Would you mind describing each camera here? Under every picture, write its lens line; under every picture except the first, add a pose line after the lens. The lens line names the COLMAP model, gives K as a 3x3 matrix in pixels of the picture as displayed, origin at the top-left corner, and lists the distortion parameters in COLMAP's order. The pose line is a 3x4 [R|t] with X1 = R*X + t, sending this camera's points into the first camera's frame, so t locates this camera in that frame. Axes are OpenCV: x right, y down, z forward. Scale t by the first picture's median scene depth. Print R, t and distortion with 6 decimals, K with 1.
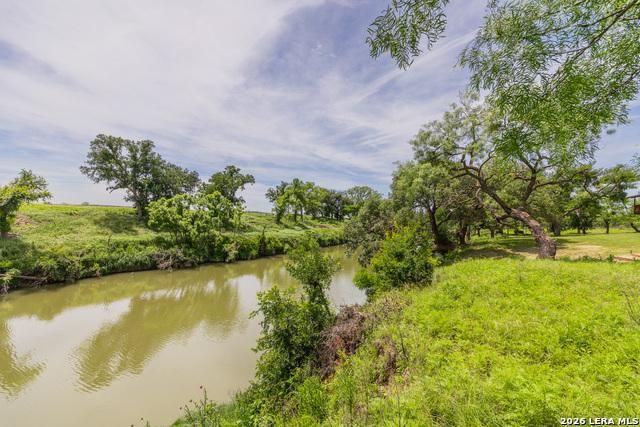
lens RADIAL K [[257.2, 0, 318.1], [0, 257.2, 215.5], [0, 0, 1]] dist [0.001213, 0.000520]
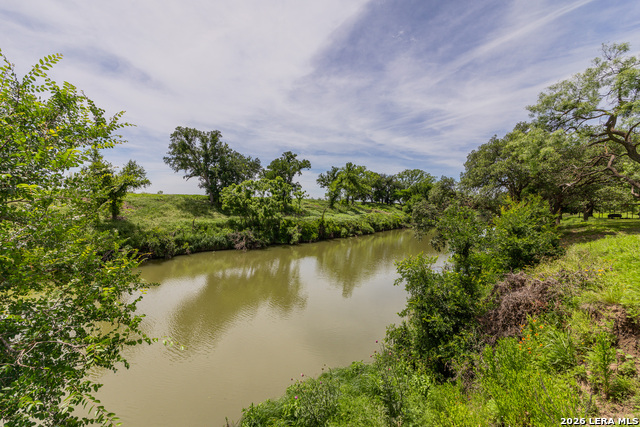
lens RADIAL K [[257.2, 0, 318.1], [0, 257.2, 215.5], [0, 0, 1]] dist [0.001213, 0.000520]
pose [[0.987623, -0.003087, -0.156816, -0.075848], [0.011136, 0.998663, 0.050479, 0.011930], [0.156450, -0.051601, 0.986337, -0.009619]]
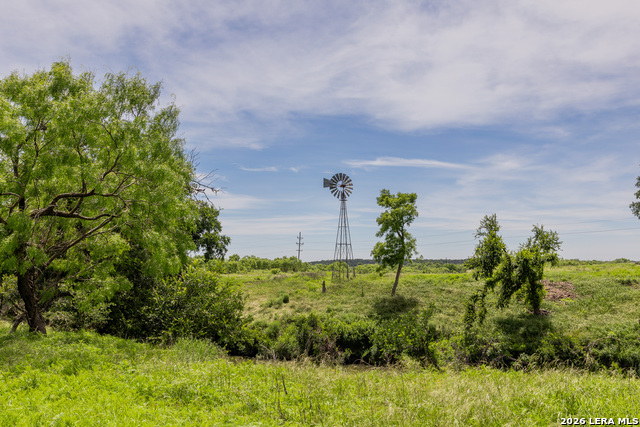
lens RADIAL K [[605.7, 0, 324.9], [0, 605.7, 208.3], [0, 0, 1]] dist [0.010915, -0.001445]
pose [[0.140321, -0.137854, -0.980462, 0.343797], [0.017794, 0.990451, -0.136711, 0.004302], [0.989946, 0.001737, 0.141434, 0.069955]]
